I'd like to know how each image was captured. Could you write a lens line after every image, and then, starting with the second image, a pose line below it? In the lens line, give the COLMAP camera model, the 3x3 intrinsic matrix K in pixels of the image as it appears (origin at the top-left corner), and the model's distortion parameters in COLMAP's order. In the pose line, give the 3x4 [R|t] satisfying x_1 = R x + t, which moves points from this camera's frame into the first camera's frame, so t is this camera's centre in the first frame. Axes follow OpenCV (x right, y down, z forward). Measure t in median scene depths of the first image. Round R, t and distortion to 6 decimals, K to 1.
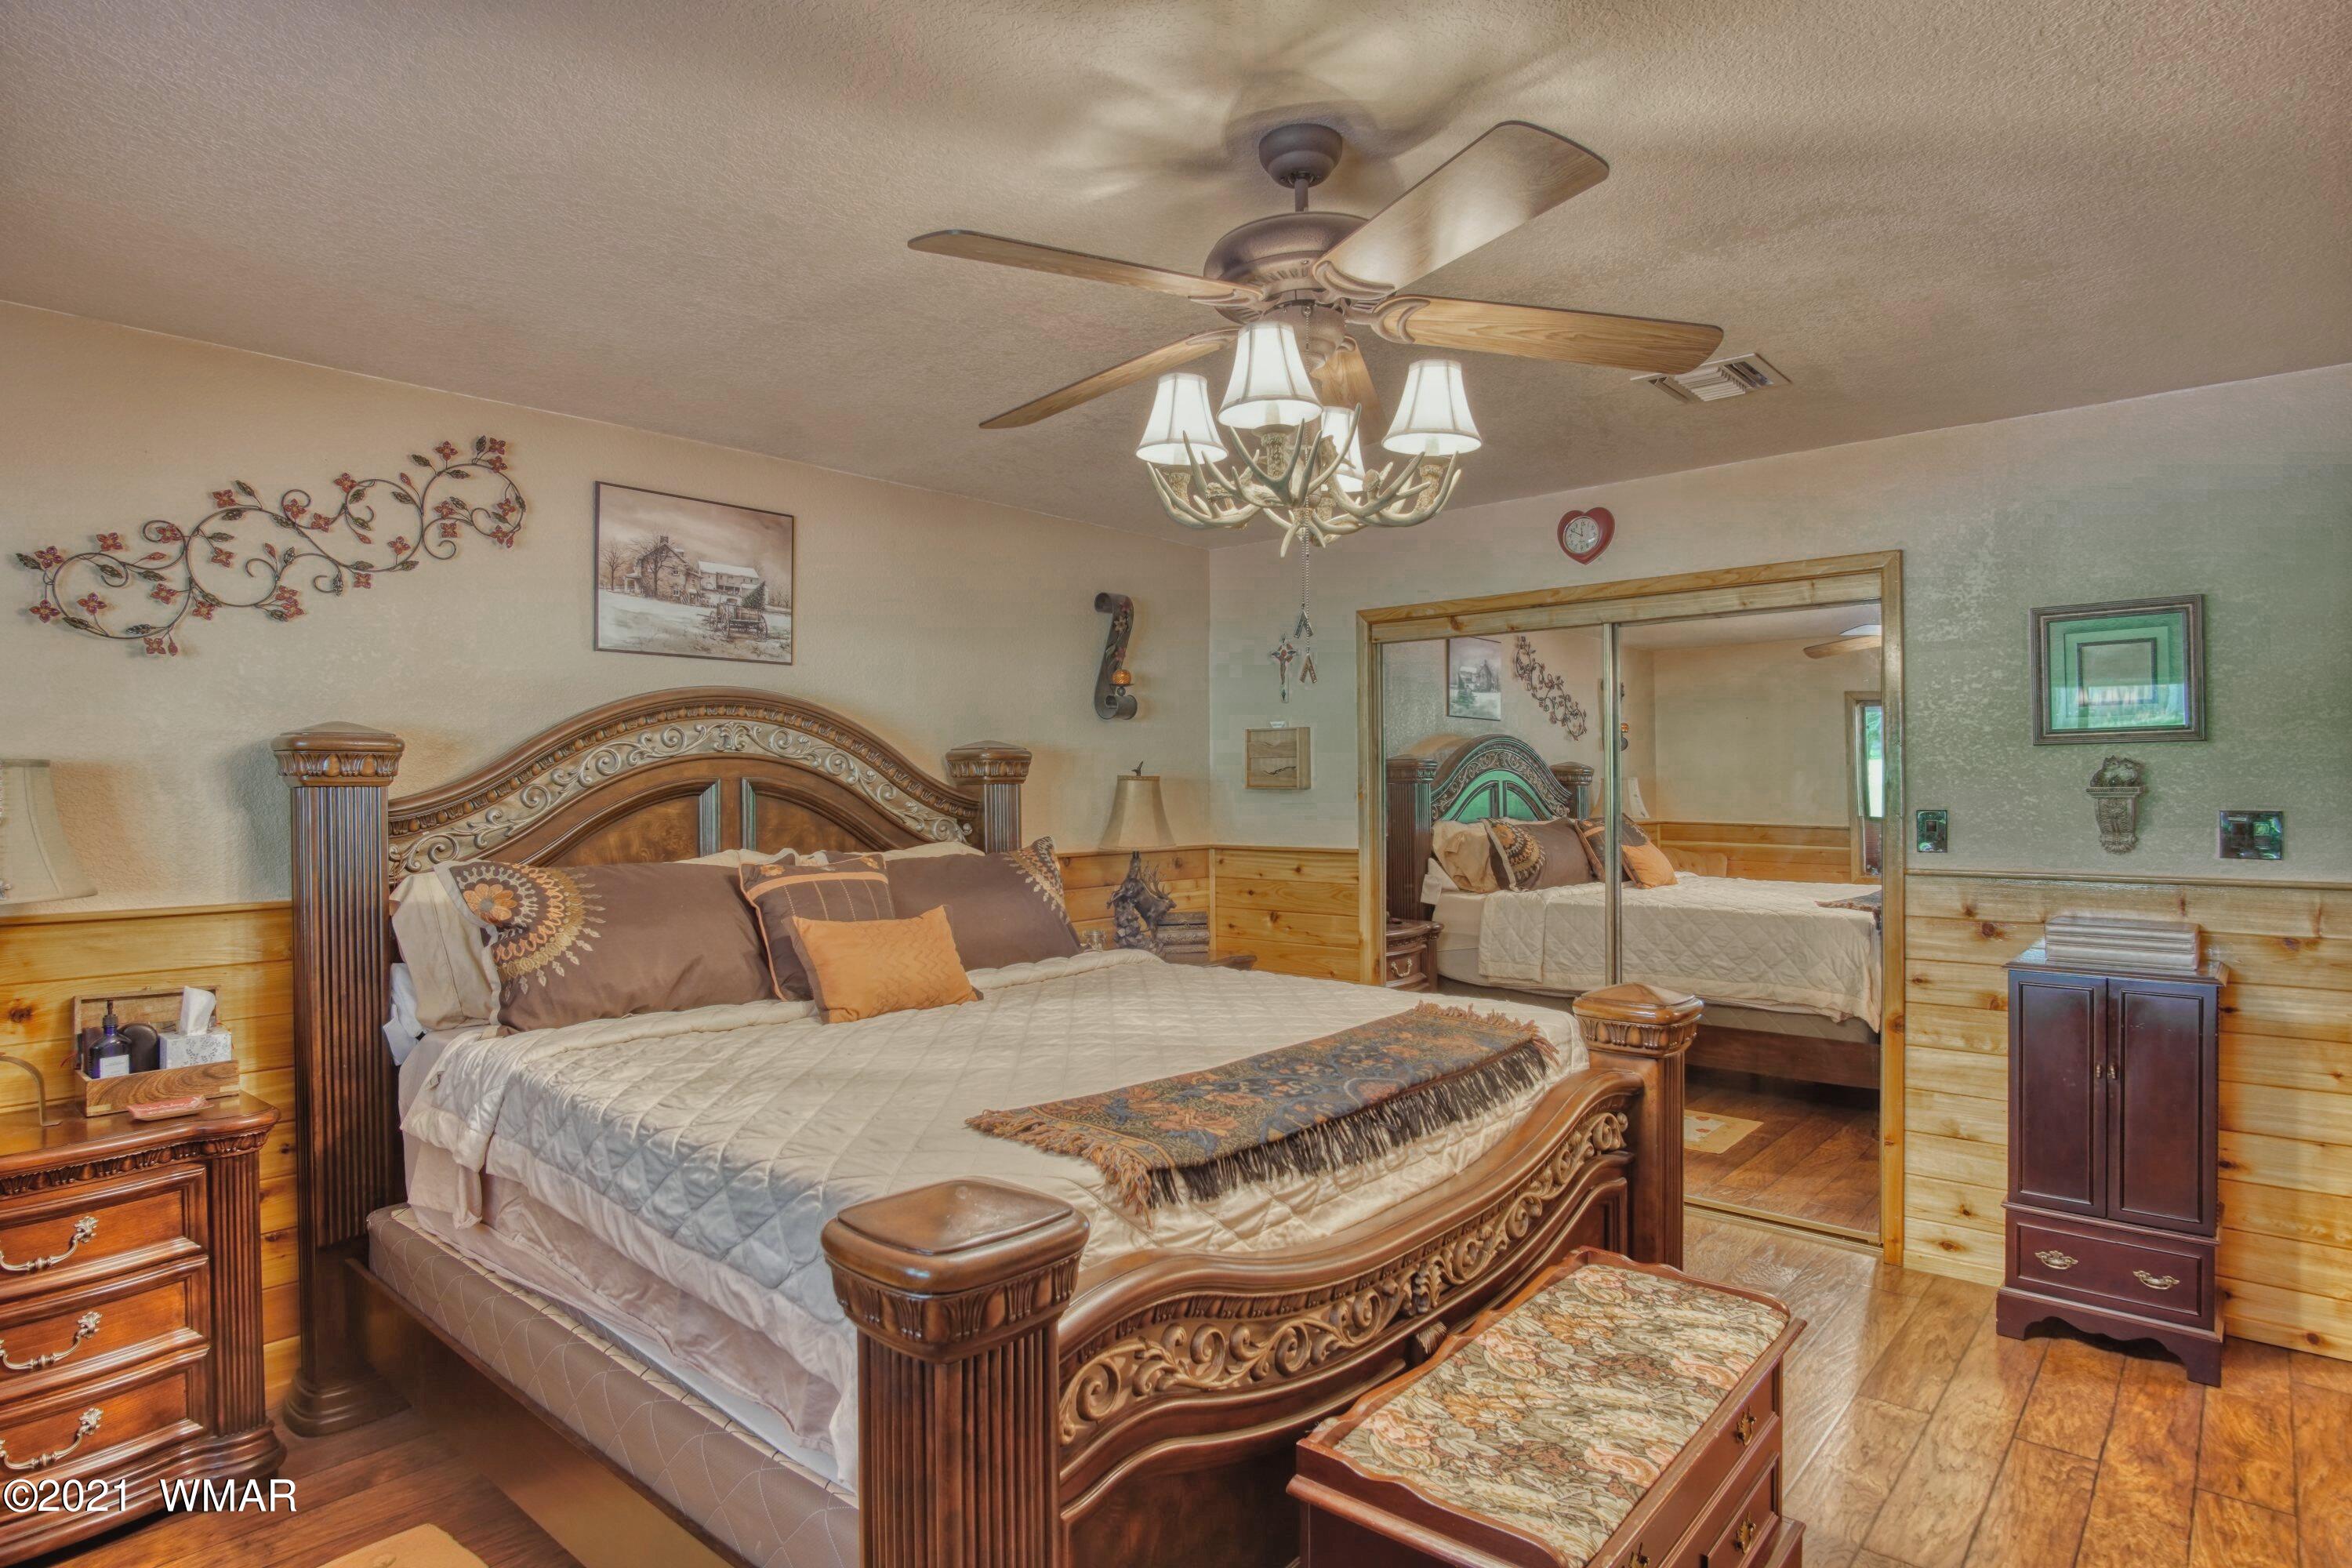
lens RADIAL K [[1262.1, 0, 1175.2], [0, 1262.1, 779.6], [0, 0, 1]] dist [-0.038082, 0.011129]
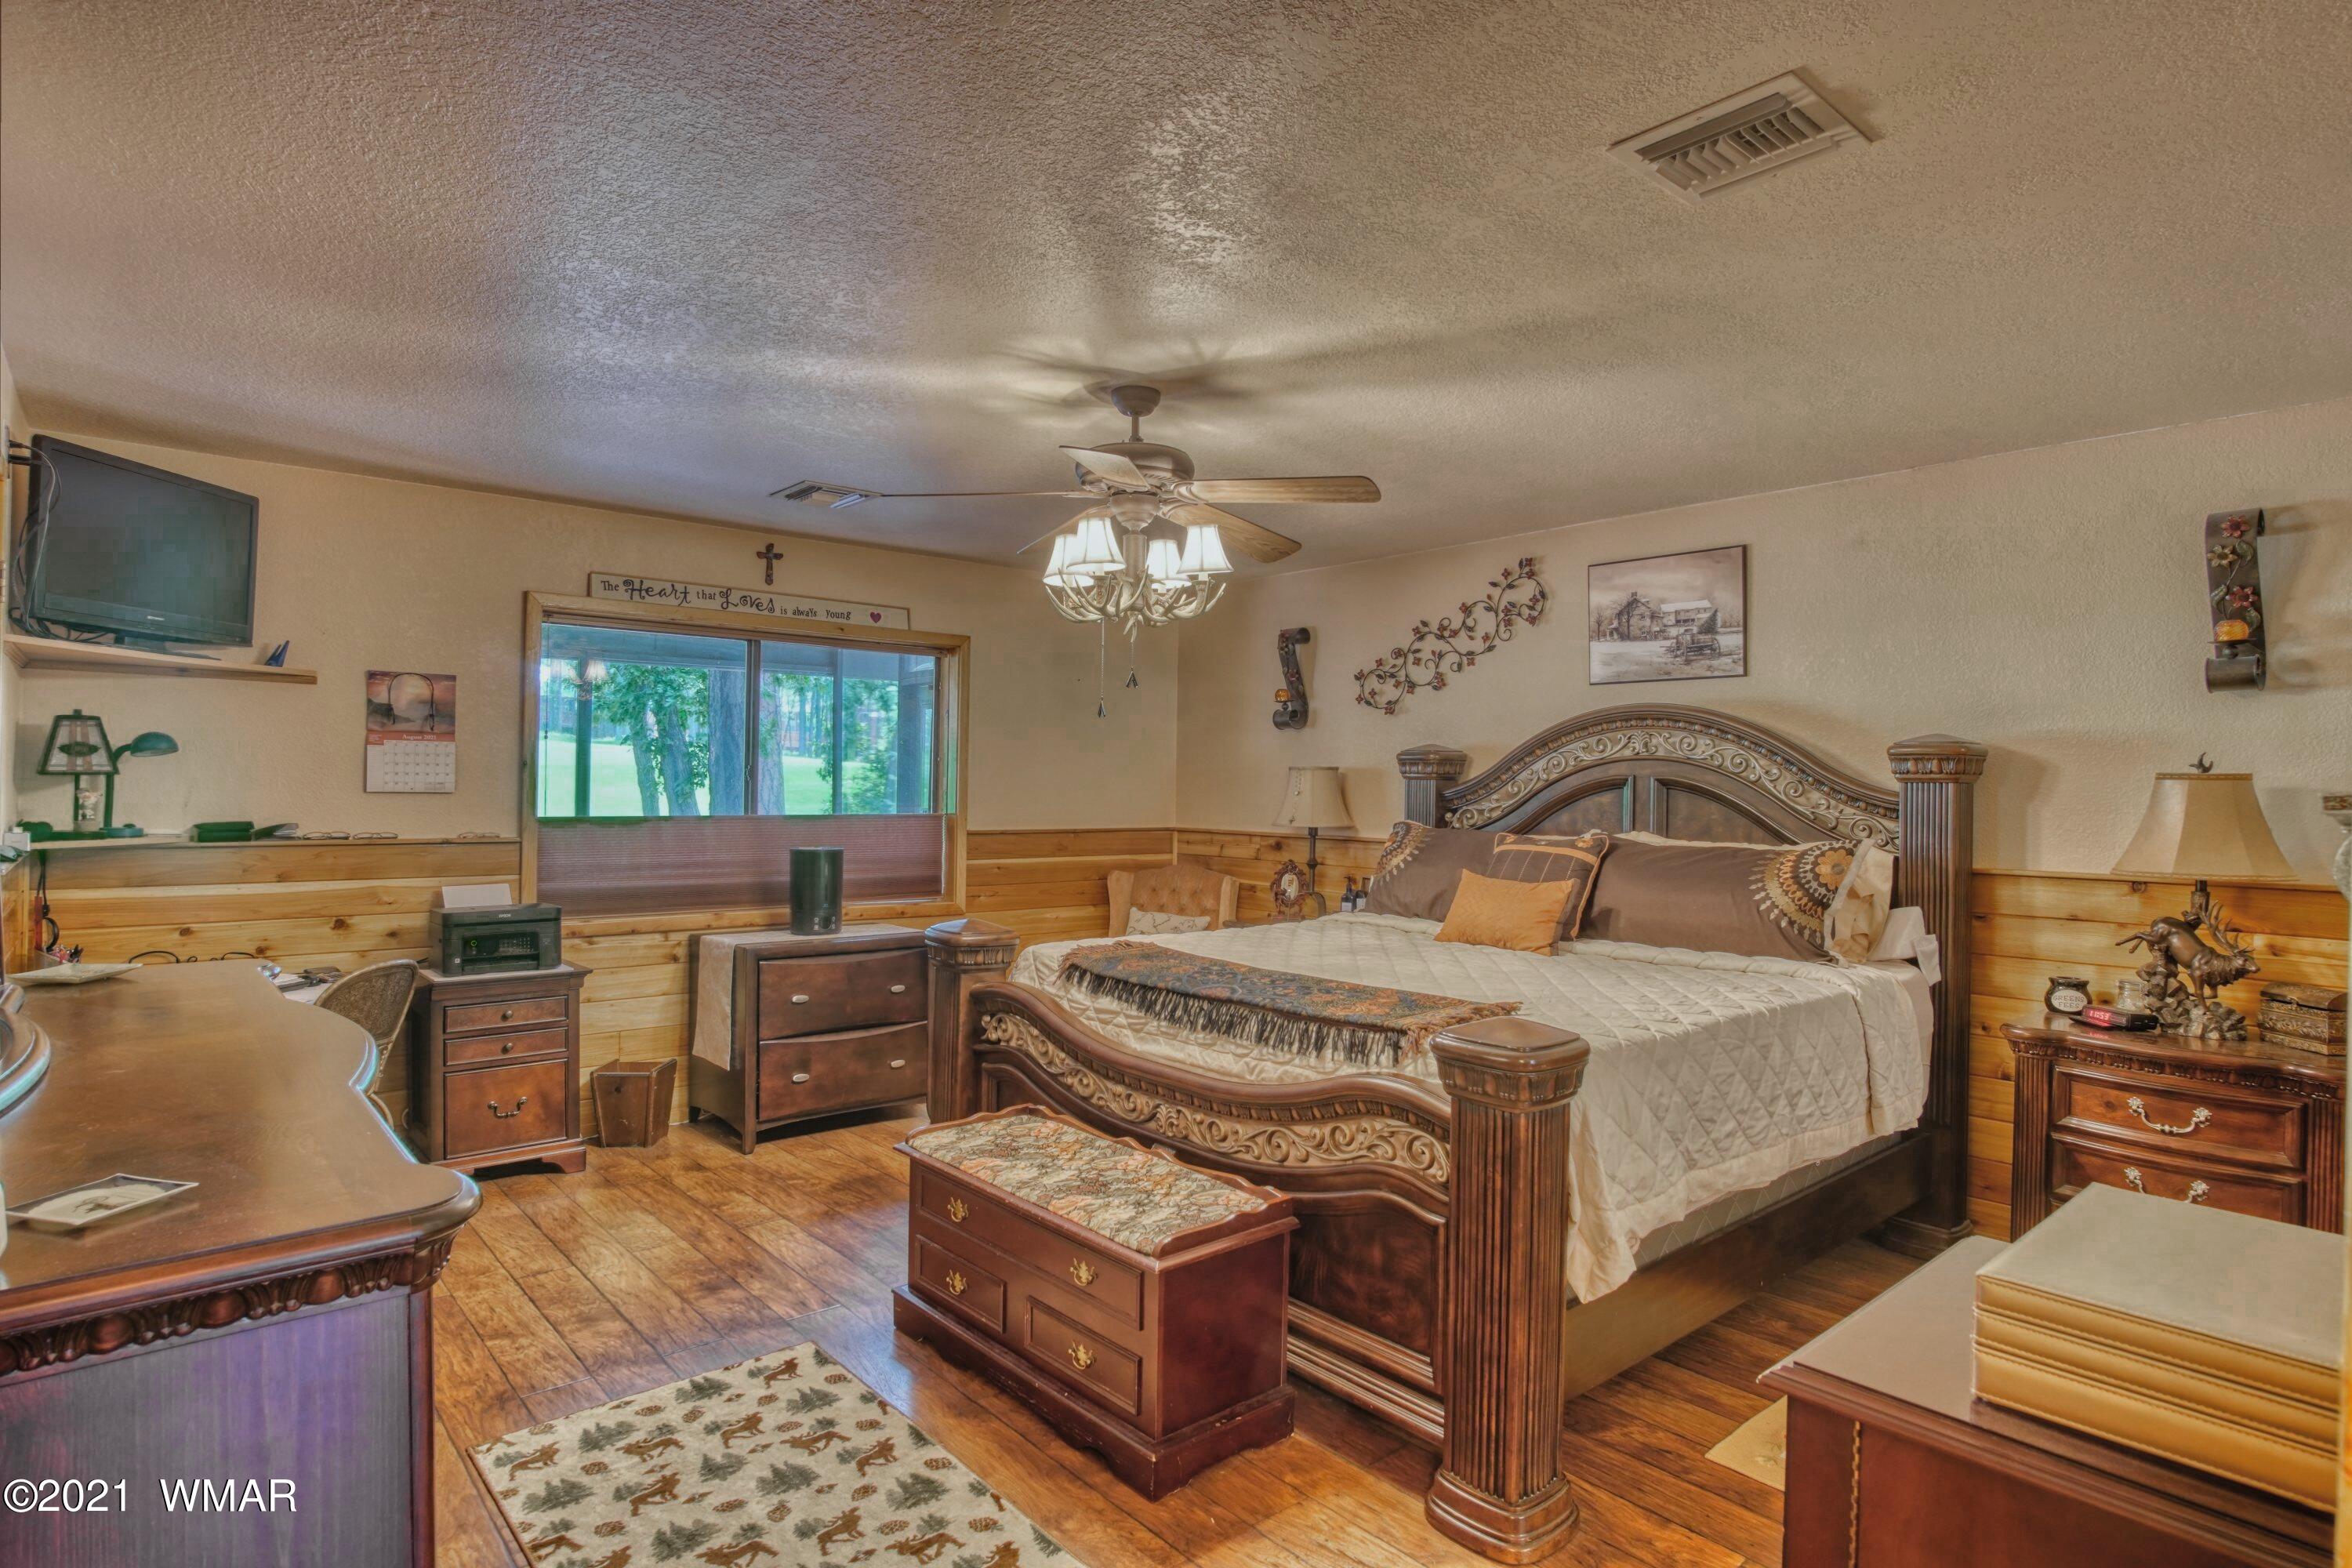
lens RADIAL K [[1262.1, 0, 1175.2], [0, 1262.1, 779.6], [0, 0, 1]] dist [-0.038082, 0.011129]
pose [[-0.149794, 0.000833, -0.988717, 1.027315], [-0.006575, 0.999977, 0.001839, 0.003963], [0.988695, 0.006776, -0.149785, 0.763610]]
